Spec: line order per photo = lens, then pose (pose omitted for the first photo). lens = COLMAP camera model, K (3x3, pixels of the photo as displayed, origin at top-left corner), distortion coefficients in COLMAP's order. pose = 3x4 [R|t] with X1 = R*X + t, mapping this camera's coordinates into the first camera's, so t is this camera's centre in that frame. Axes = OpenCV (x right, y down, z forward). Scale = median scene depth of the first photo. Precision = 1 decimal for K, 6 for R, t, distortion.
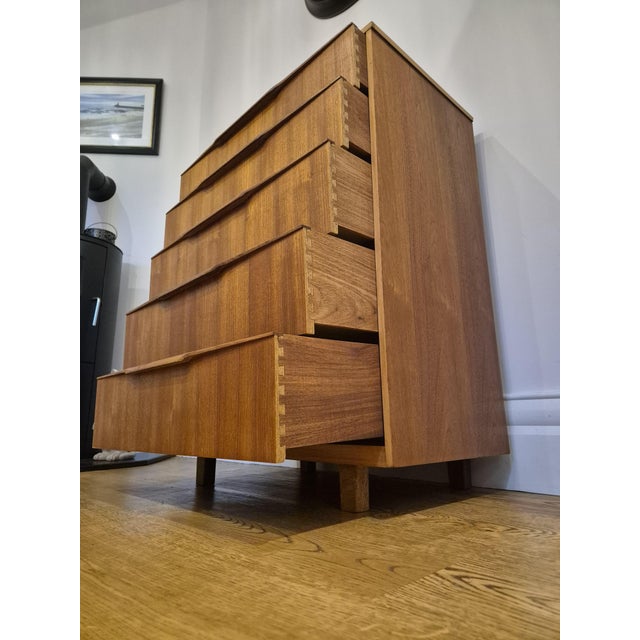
lens RADIAL K [[434.2, 0, 315.5], [0, 434.2, 313.3], [0, 0, 1]] dist [0.062946, -0.062168]
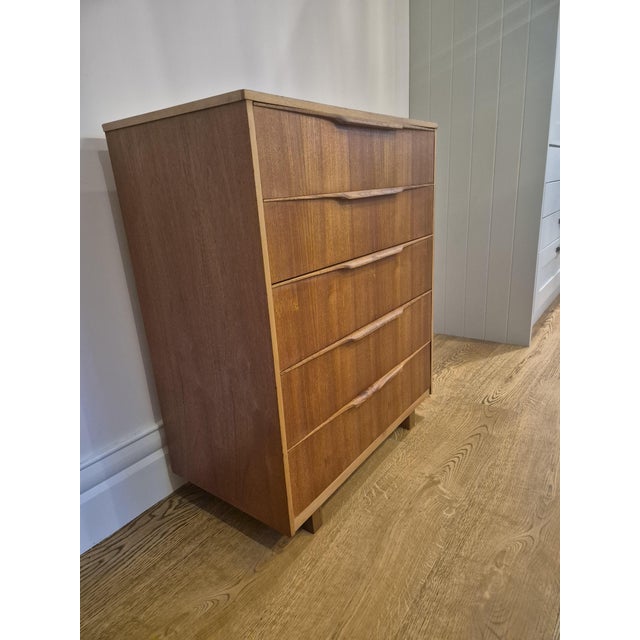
lens RADIAL K [[434.3, 0, 320.0], [0, 434.3, 320.9], [0, 0, 1]] dist [0.050806, -0.045830]
pose [[-0.188409, -0.264967, 0.945671, -1.979341], [-0.176511, 0.956373, 0.232798, -0.476081], [-0.966098, -0.123060, -0.226959, 2.432147]]
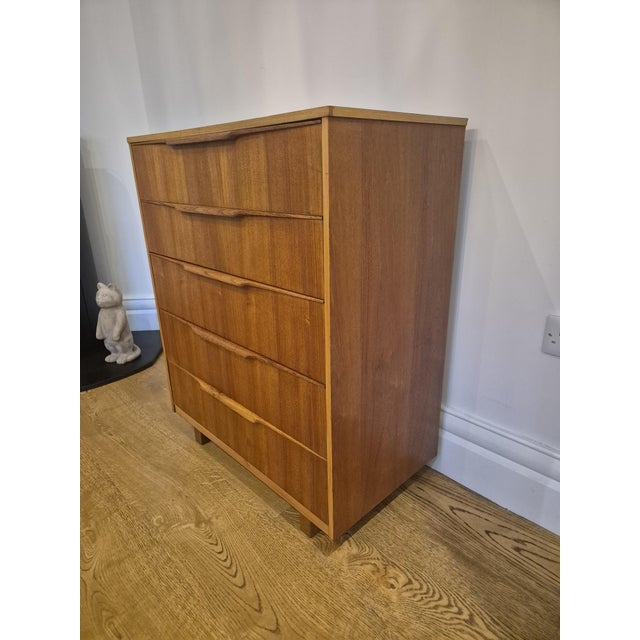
lens RADIAL K [[432.6, 0, 311.0], [0, 432.6, 317.0], [0, 0, 1]] dist [0.059655, -0.056408]
pose [[0.999849, -0.017310, -0.001612, 0.140329], [0.015288, 0.831323, 0.555579, -1.176911], [-0.008277, -0.555520, 0.831462, 0.279759]]
